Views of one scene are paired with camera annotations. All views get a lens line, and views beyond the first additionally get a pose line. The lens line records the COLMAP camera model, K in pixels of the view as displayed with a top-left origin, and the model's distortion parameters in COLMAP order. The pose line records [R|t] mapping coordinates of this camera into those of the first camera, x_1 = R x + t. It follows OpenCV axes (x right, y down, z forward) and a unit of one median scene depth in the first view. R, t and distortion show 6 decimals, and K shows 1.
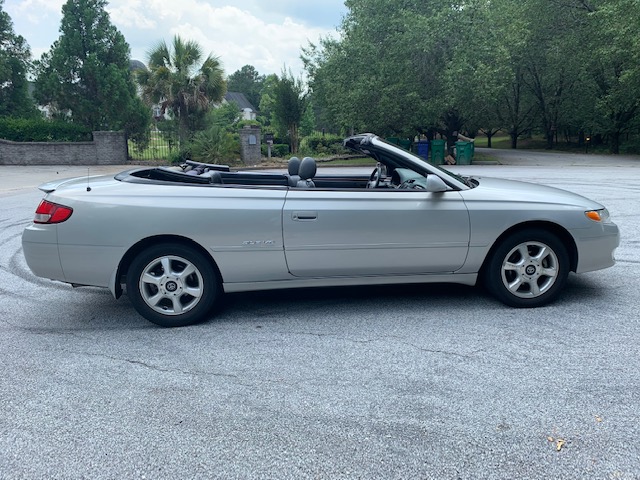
lens RADIAL K [[507.7, 0, 329.6], [0, 507.7, 241.8], [0, 0, 1]] dist [0.006516, 0.008461]
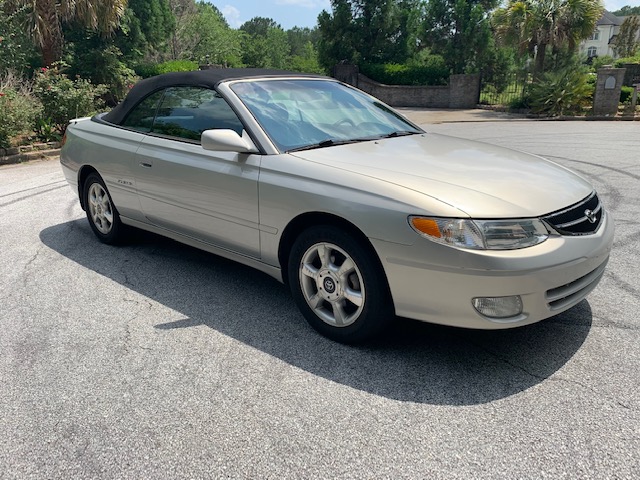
lens RADIAL K [[501.5, 0, 320.0], [0, 501.5, 240.0], [0, 0, 1]] dist [0.013808, 0.004345]
pose [[0.665688, 0.224058, -0.711799, 0.885954], [-0.148974, 0.974561, 0.167446, -0.116689], [0.731209, -0.005427, 0.682132, 0.565243]]
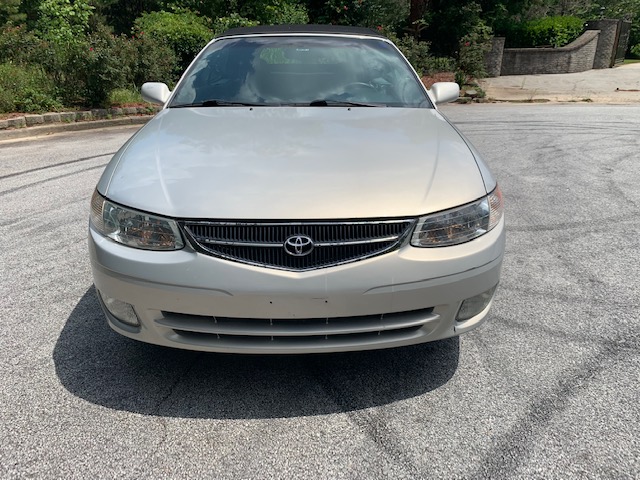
lens RADIAL K [[503.2, 0, 324.1], [0, 503.2, 242.3], [0, 0, 1]] dist [0.010102, 0.008968]
pose [[-0.085693, 0.371558, -0.924446, 1.040240], [-0.202659, 0.901962, 0.381307, -0.256597], [0.975493, 0.220022, -0.001992, 1.259781]]
